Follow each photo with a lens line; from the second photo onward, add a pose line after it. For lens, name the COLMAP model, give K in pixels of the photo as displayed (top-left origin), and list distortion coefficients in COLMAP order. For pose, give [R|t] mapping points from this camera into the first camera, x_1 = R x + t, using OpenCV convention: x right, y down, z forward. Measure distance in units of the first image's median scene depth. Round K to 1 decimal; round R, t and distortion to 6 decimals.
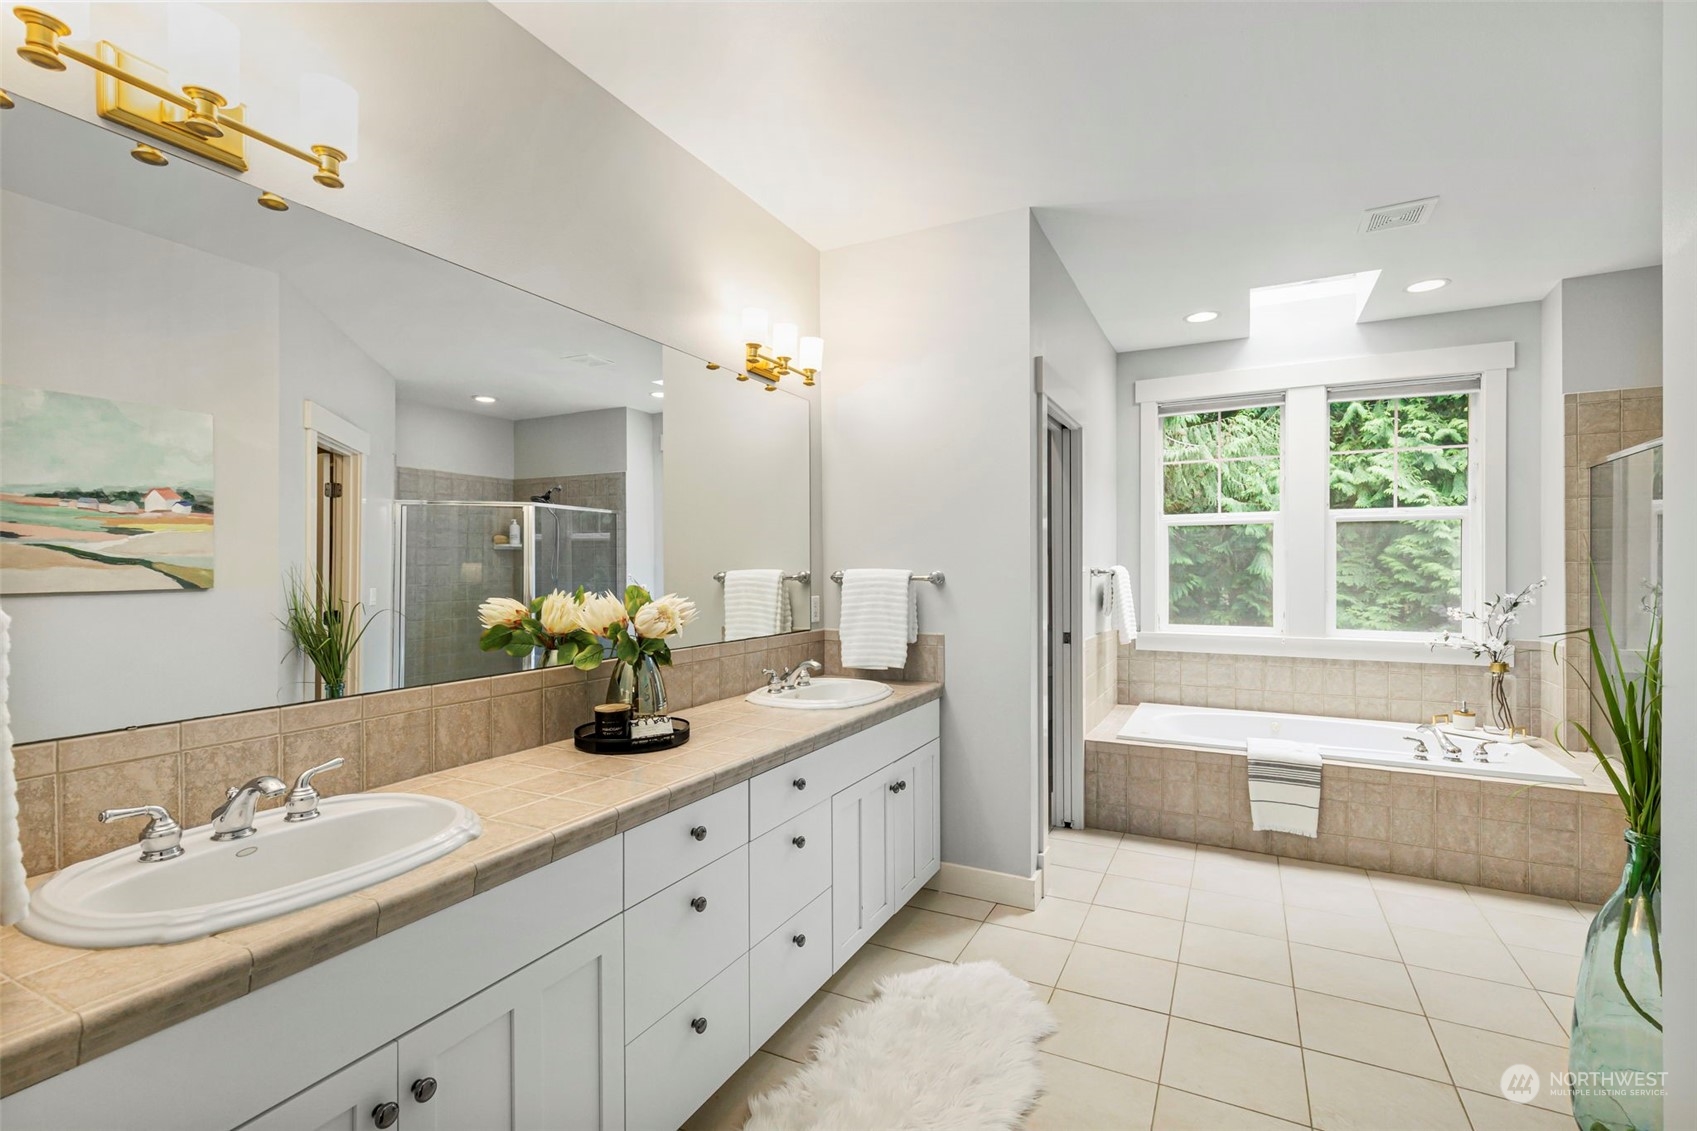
lens RADIAL K [[771.5, 0, 848.5], [0, 771.5, 565.5], [0, 0, 1]] dist [0.002173, 0.000080]
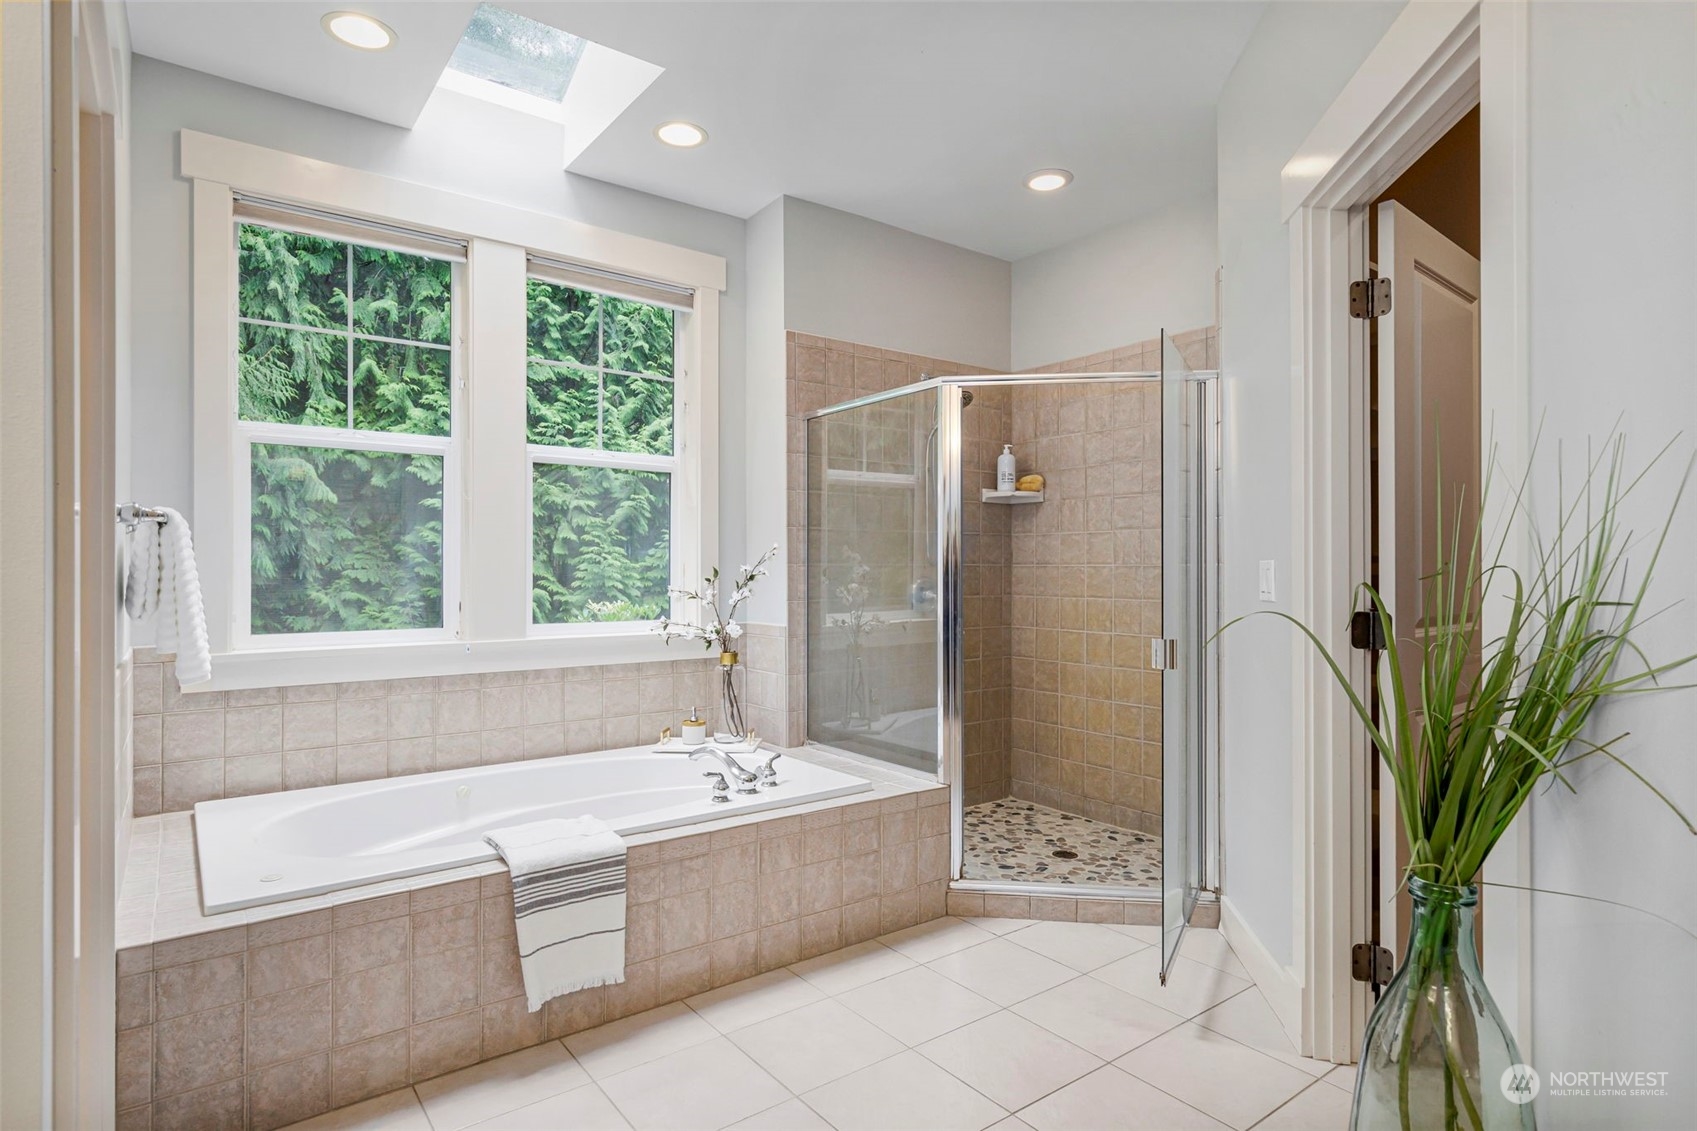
lens RADIAL K [[891.8, 0, 848.5], [0, 891.8, 565.5], [0, 0, 1]] dist [0.001048, 0.000196]
pose [[0.427861, 0.004044, 0.903836, 0.065346], [-0.002835, 0.999991, -0.003132, 0.039177], [-0.903840, -0.001222, 0.427868, 0.497145]]
